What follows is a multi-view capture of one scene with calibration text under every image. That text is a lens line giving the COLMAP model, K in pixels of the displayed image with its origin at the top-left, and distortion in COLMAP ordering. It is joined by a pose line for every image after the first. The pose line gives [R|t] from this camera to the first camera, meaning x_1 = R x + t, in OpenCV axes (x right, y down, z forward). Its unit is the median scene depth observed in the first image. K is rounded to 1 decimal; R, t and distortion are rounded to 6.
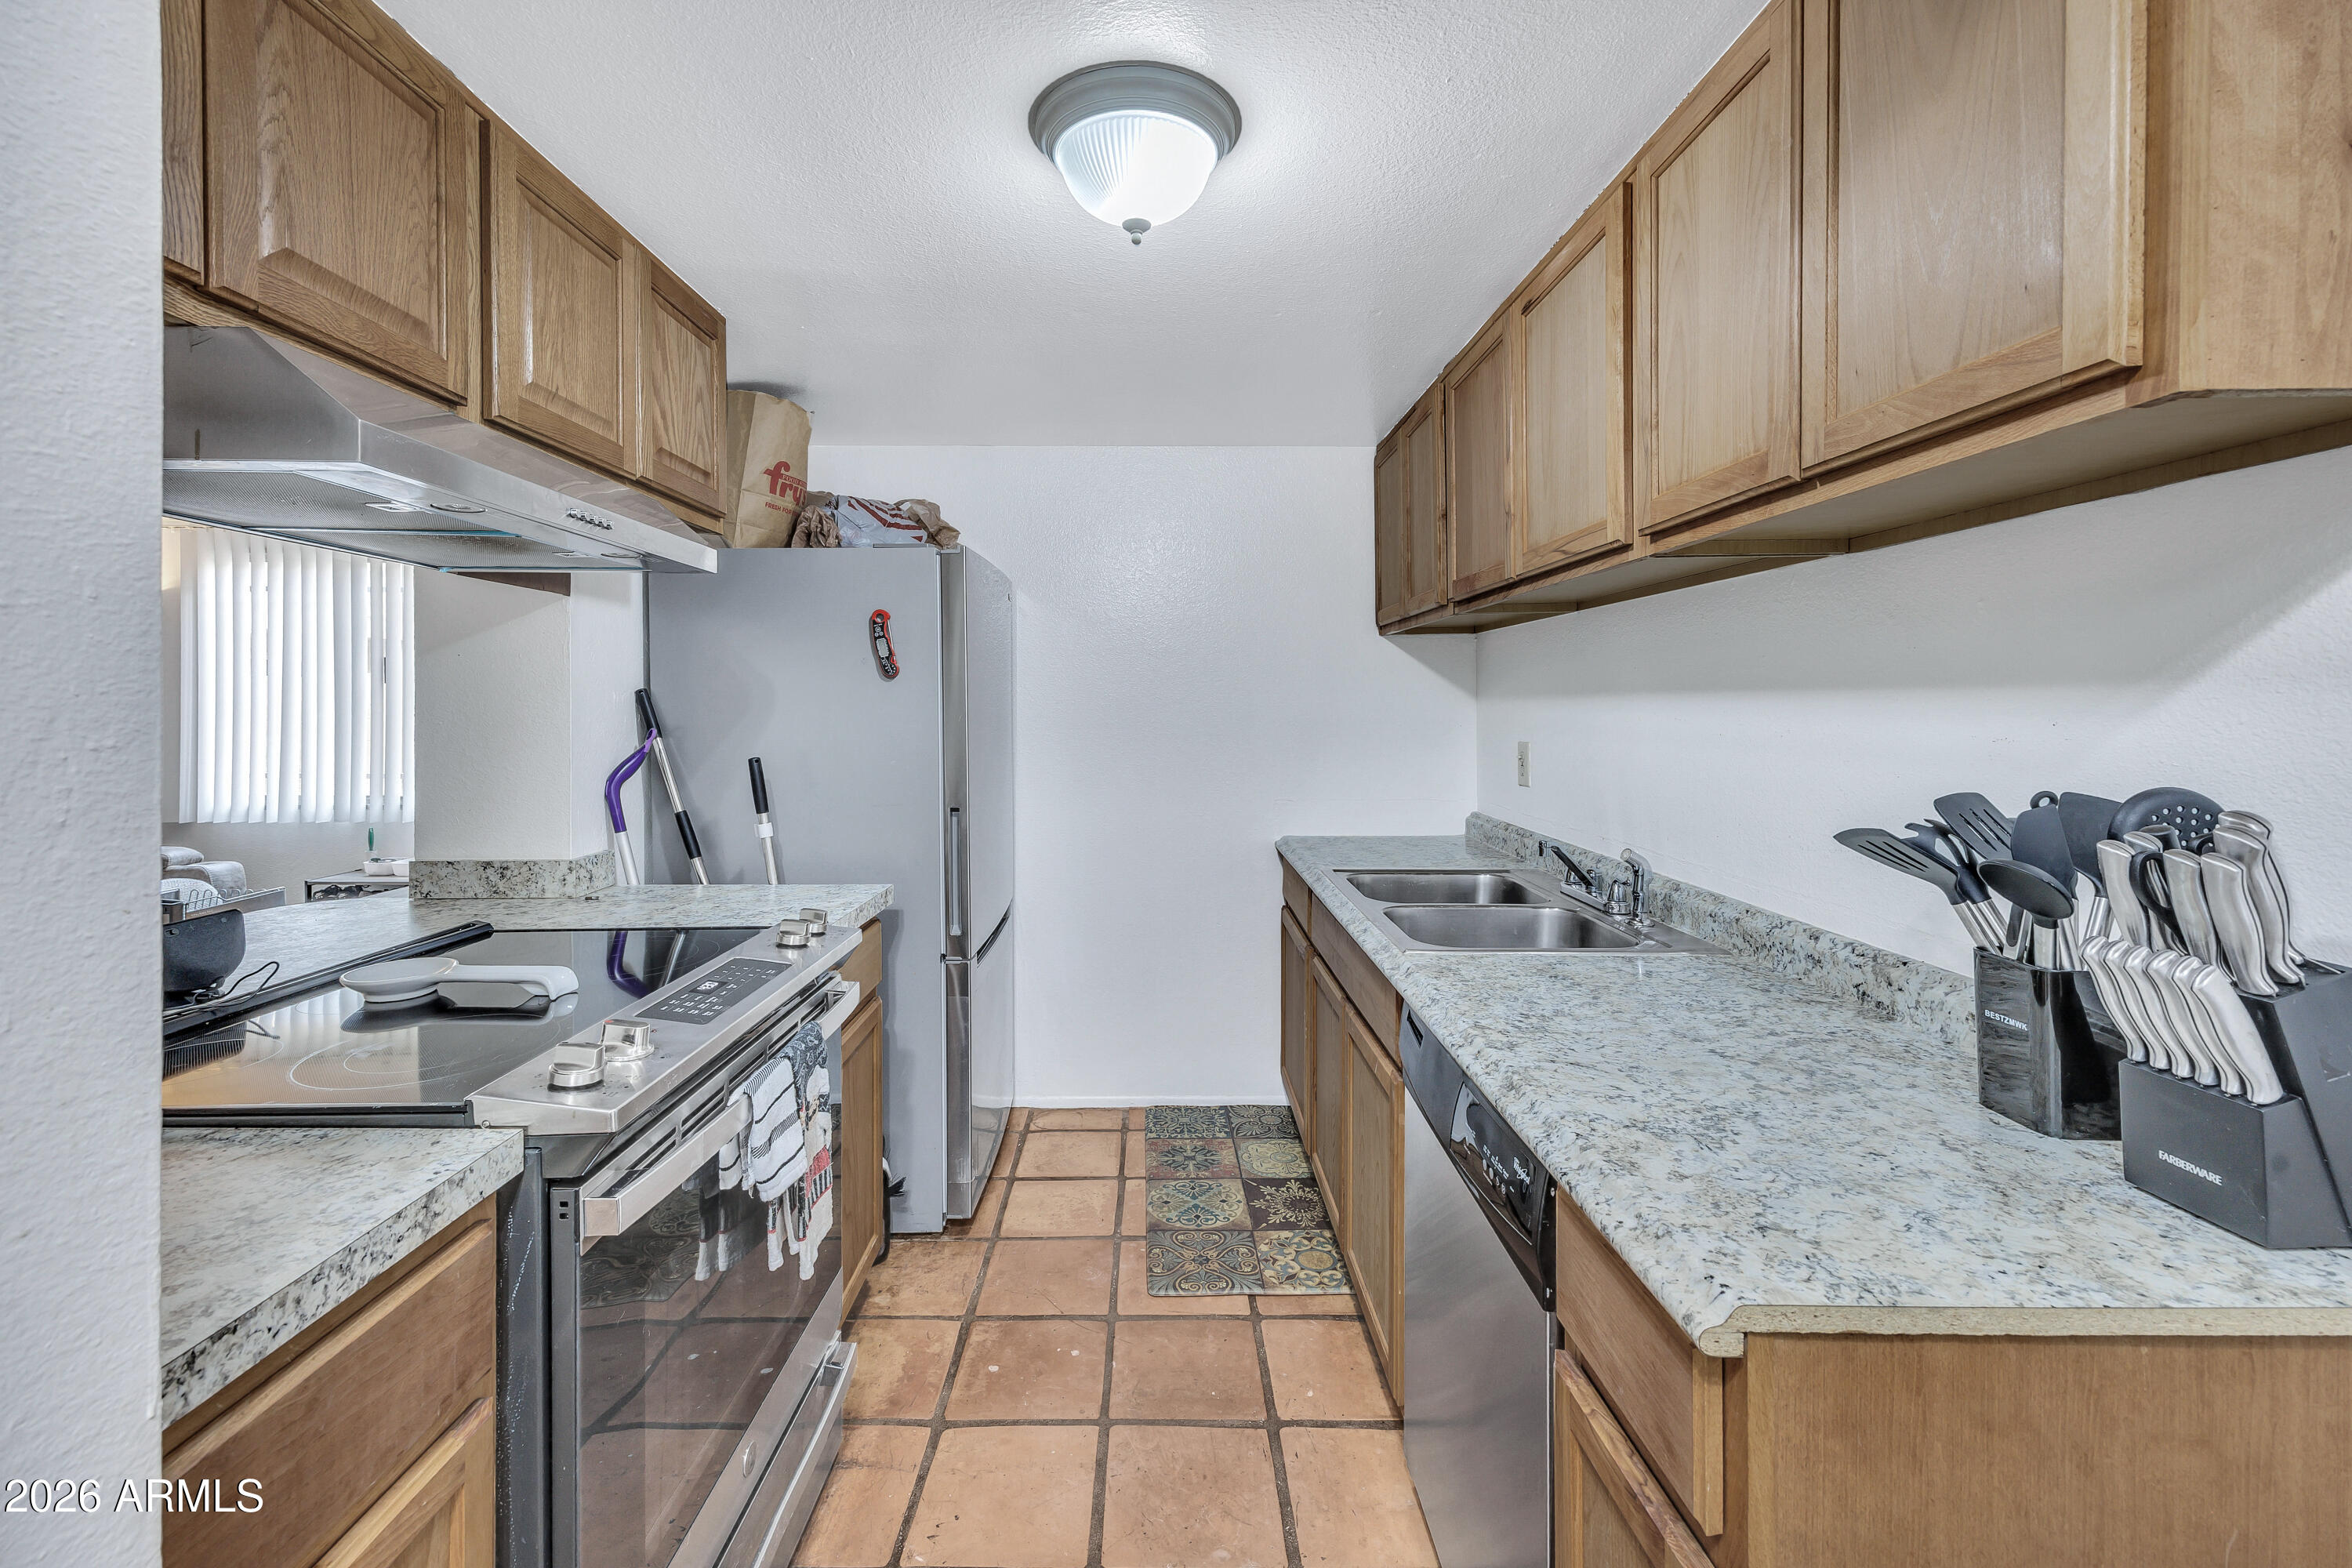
lens RADIAL K [[975.2, 0, 1162.8], [0, 975.2, 714.5], [0, 0, 1]] dist [0.002713, -0.000299]
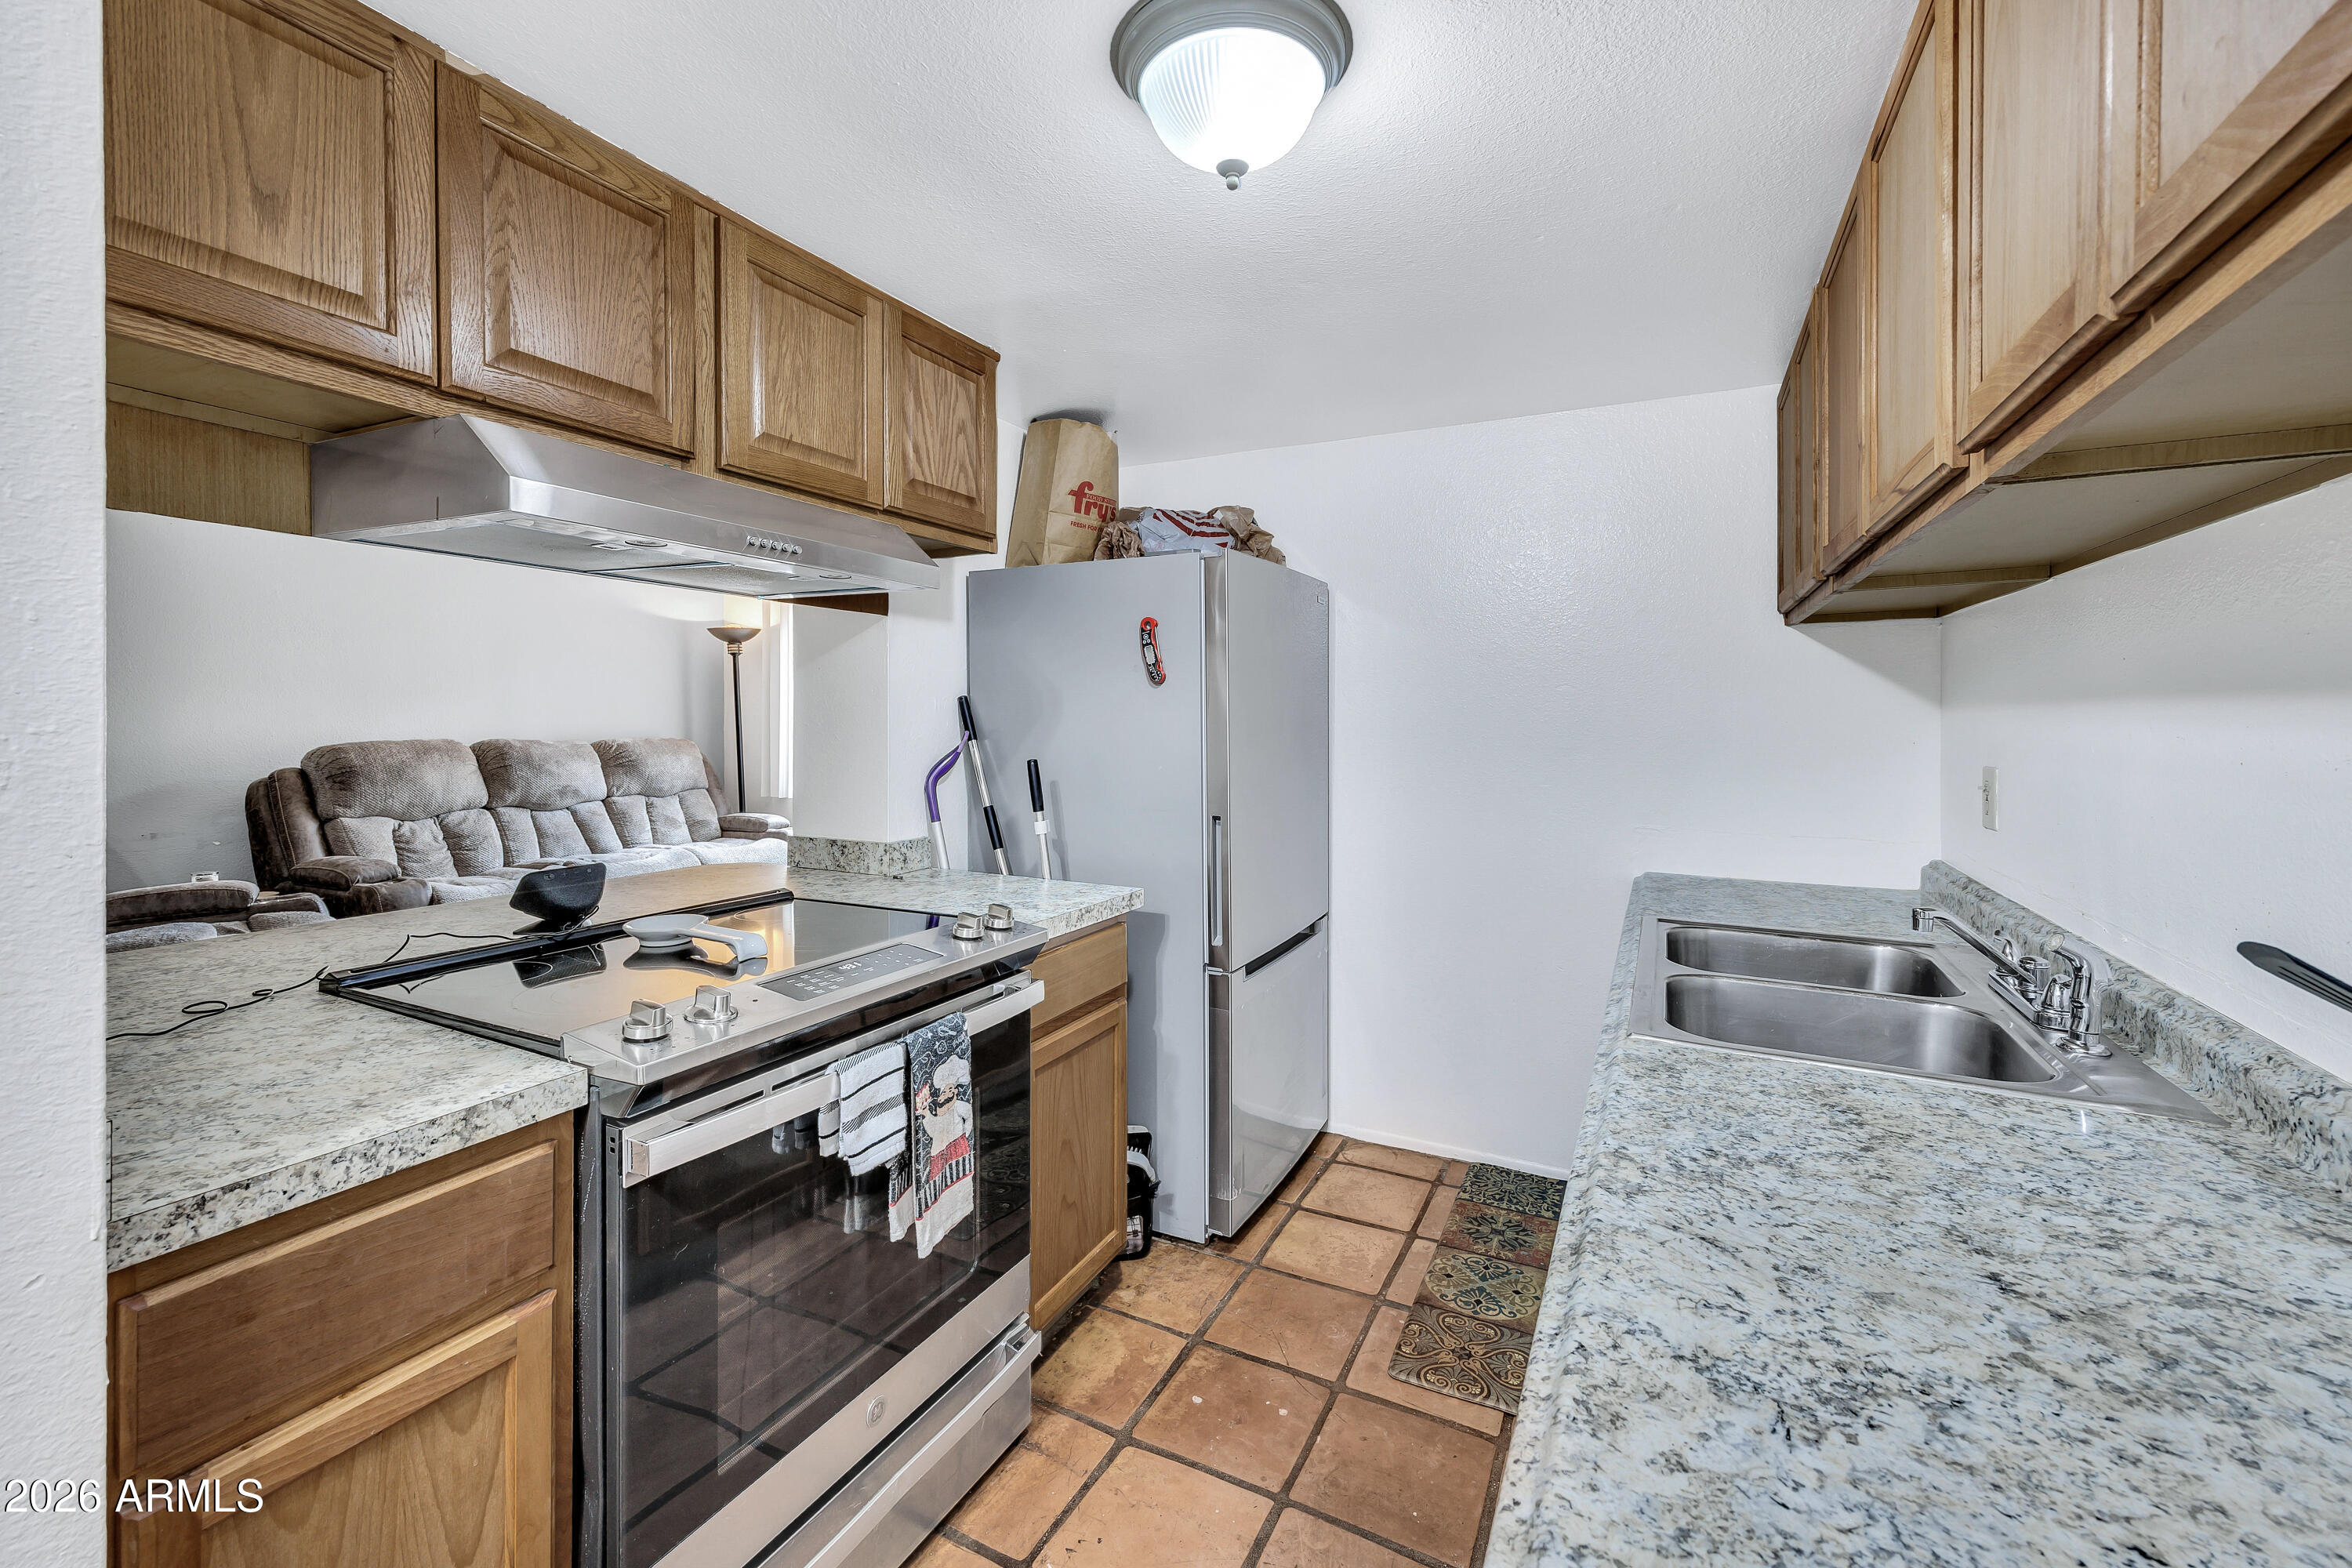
lens RADIAL K [[969.3, 0, 1175.0], [0, 969.3, 726.3], [0, 0, 1]] dist [0.002614, 0.000178]
pose [[0.888832, 0.011577, -0.458086, 0.258077], [-0.010439, 0.999933, 0.005015, 0.000795], [0.458113, 0.000324, 0.888894, 0.150073]]
